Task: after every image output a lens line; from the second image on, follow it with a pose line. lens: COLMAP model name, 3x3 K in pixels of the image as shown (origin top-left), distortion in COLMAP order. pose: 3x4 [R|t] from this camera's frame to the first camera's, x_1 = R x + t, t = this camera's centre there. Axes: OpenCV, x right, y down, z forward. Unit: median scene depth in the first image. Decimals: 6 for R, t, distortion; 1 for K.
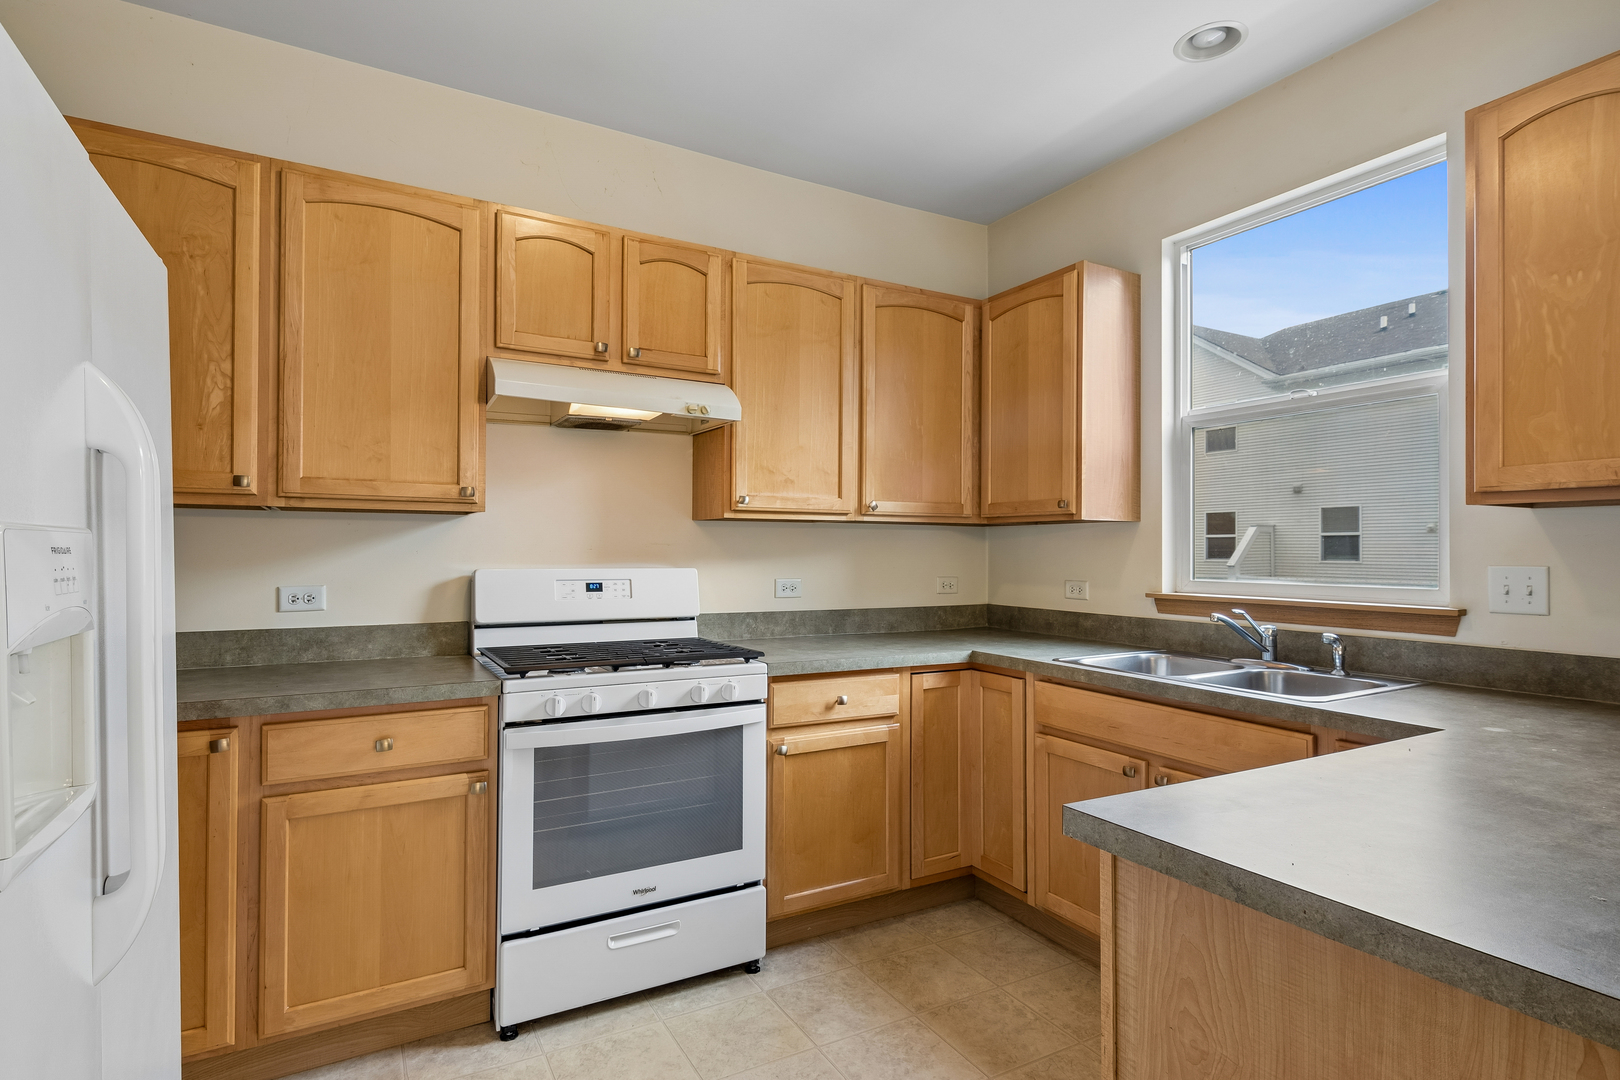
lens RADIAL K [[823.4, 0, 818.1], [0, 823.4, 535.2], [0, 0, 1]] dist [0.018784, -0.012087]
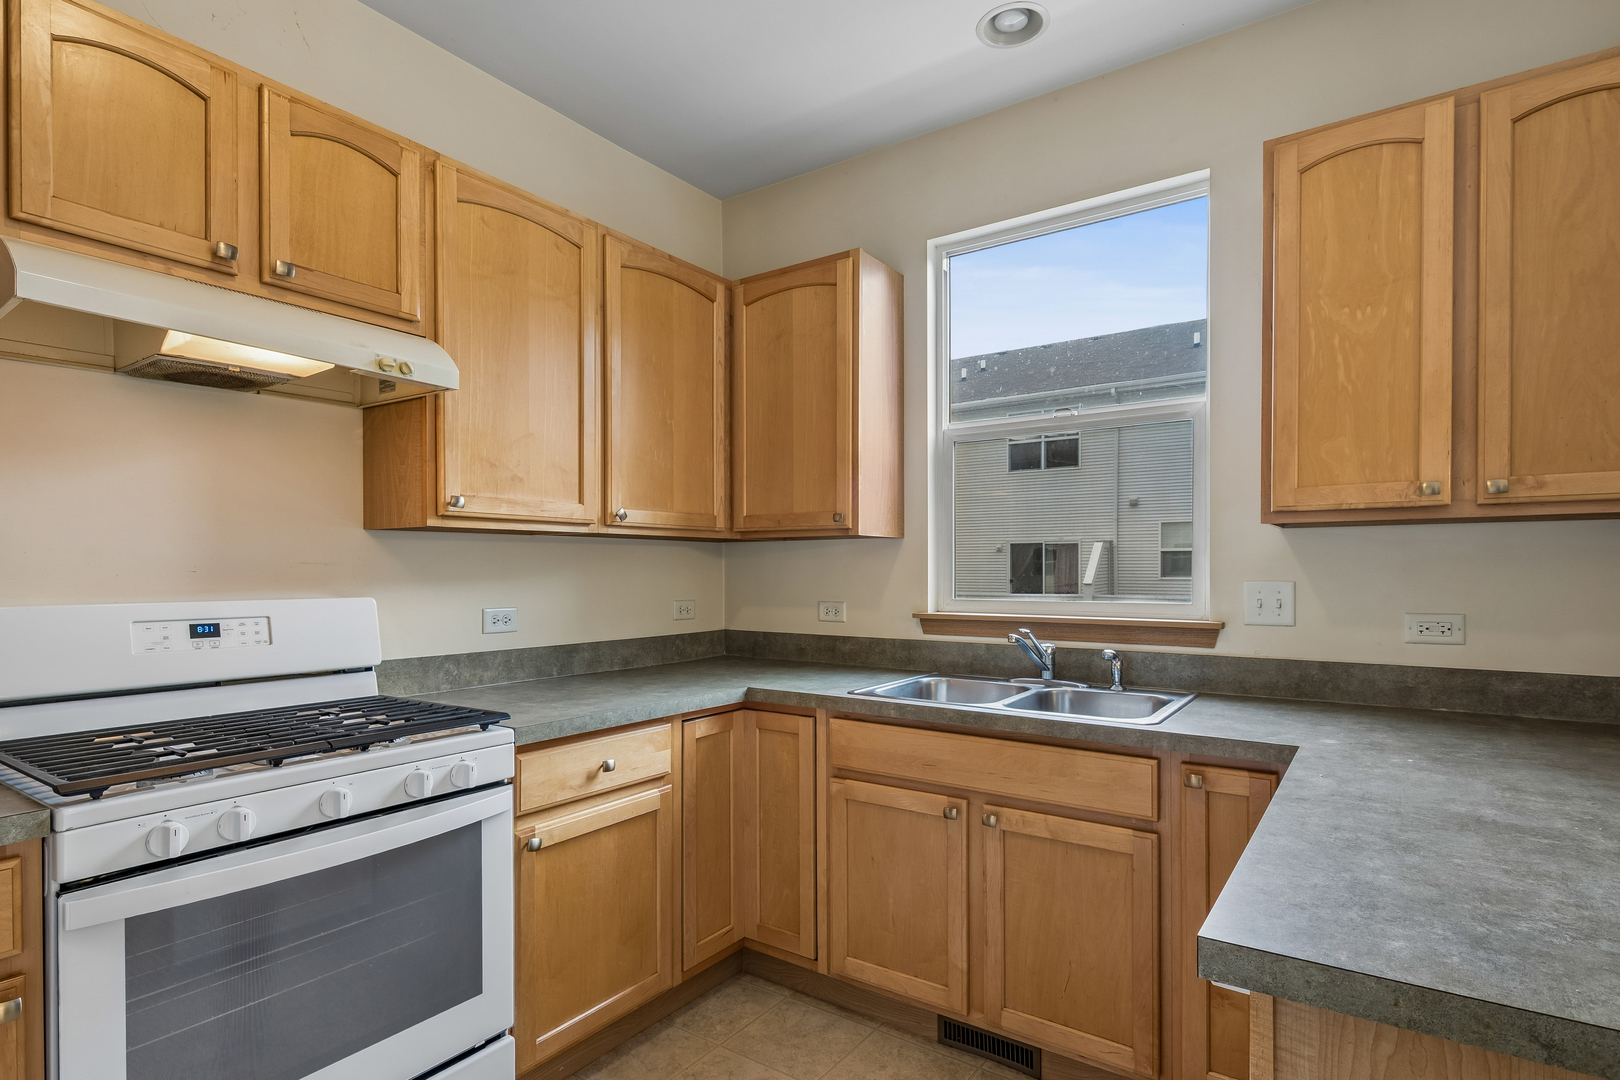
lens RADIAL K [[823.4, 0, 814.2], [0, 823.4, 570.5], [0, 0, 1]] dist [0.018784, -0.012087]
pose [[0.901893, -0.006436, 0.431911, -0.129495], [-0.002323, 0.999802, 0.019750, 0.002541], [-0.431953, -0.018815, 0.901700, 0.225834]]
